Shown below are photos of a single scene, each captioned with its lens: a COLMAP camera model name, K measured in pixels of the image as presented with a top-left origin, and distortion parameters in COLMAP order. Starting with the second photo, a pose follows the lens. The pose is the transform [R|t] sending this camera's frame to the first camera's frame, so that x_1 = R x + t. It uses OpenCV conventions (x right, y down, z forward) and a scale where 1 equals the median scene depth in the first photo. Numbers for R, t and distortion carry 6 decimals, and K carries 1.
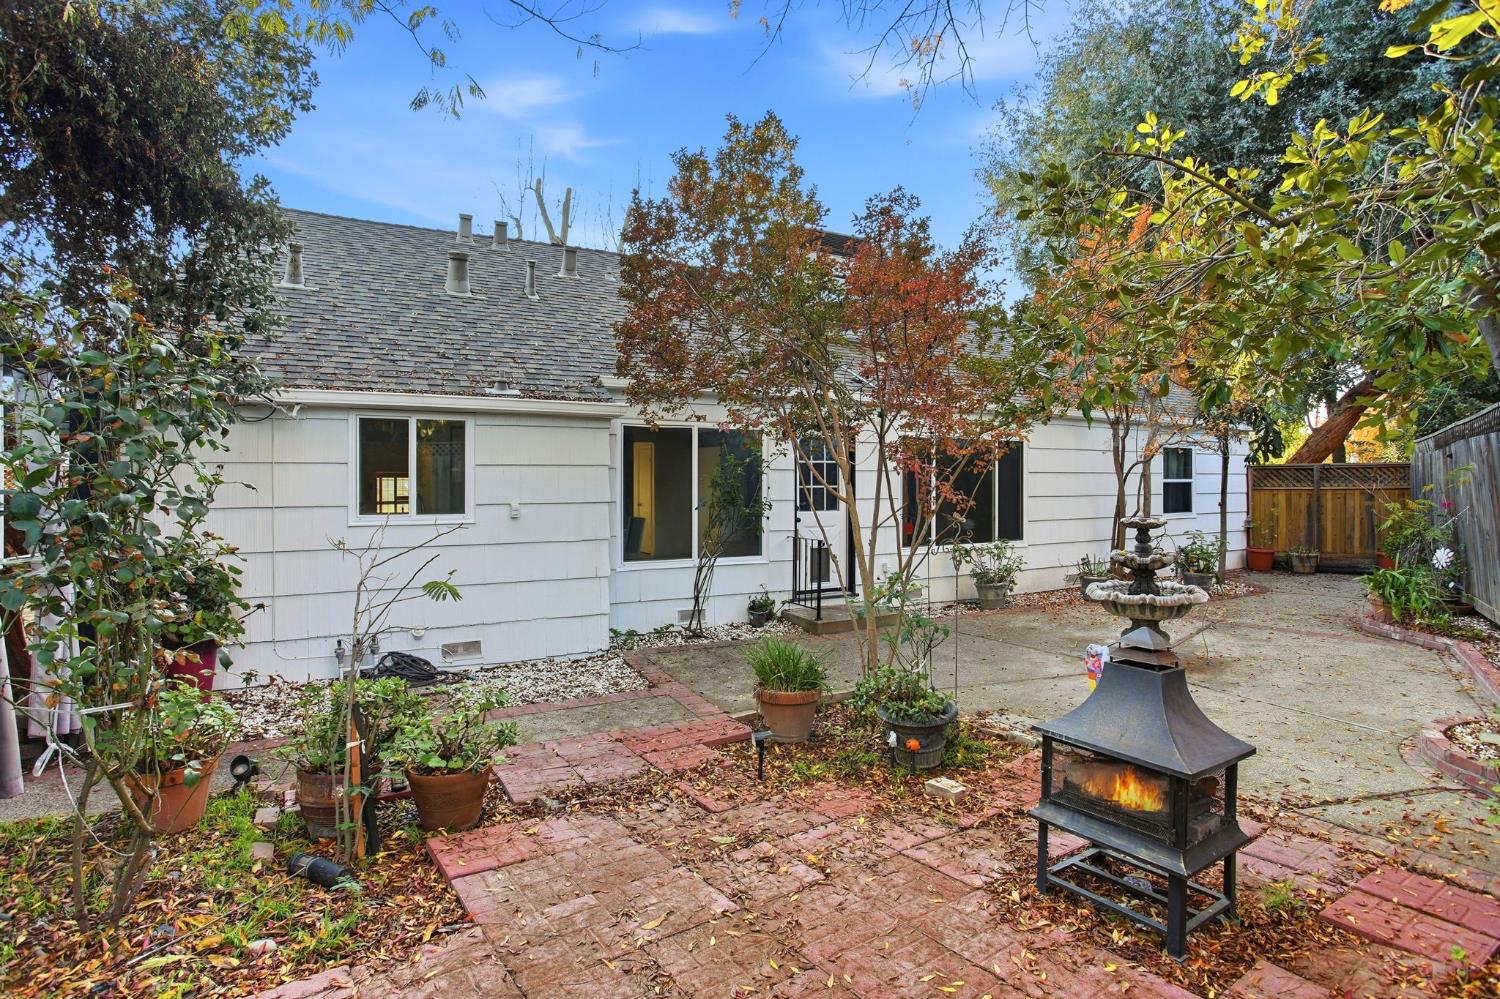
lens RADIAL K [[744.1, 0, 753.6], [0, 744.1, 503.0], [0, 0, 1]] dist [-0.049972, 0.003976]
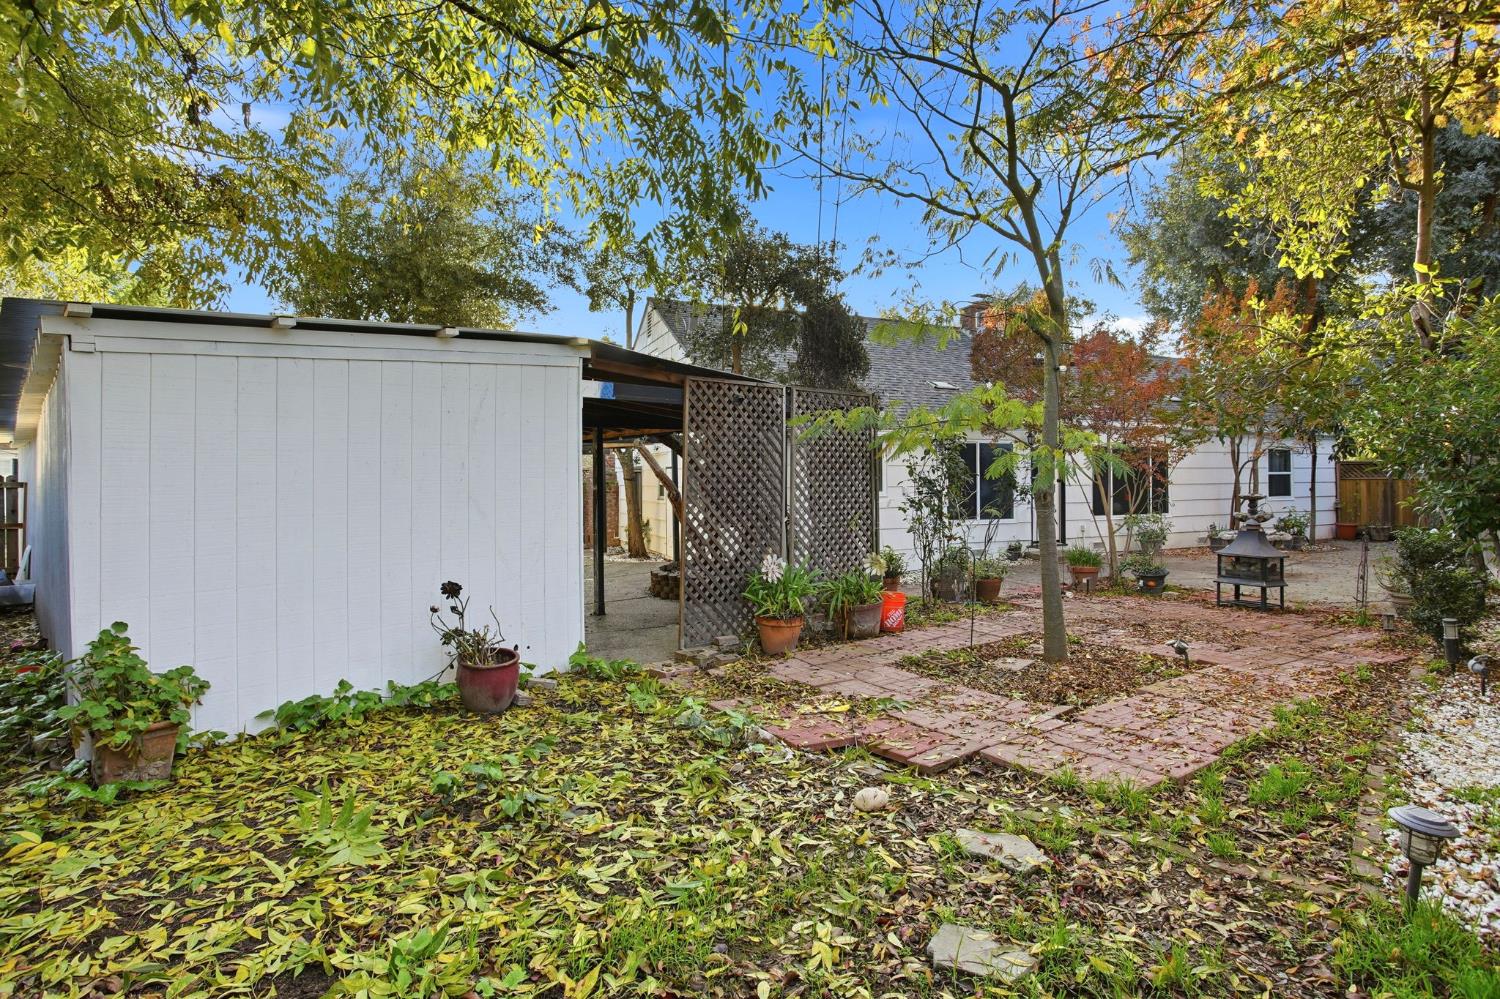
lens RADIAL K [[744.1, 0, 744.5], [0, 744.1, 490.9], [0, 0, 1]] dist [-0.049972, 0.003976]
pose [[0.992294, -0.003900, -0.123845, -0.296752], [0.002137, 0.999895, -0.014361, 0.022969], [0.123888, 0.013986, 0.992198, -0.564119]]
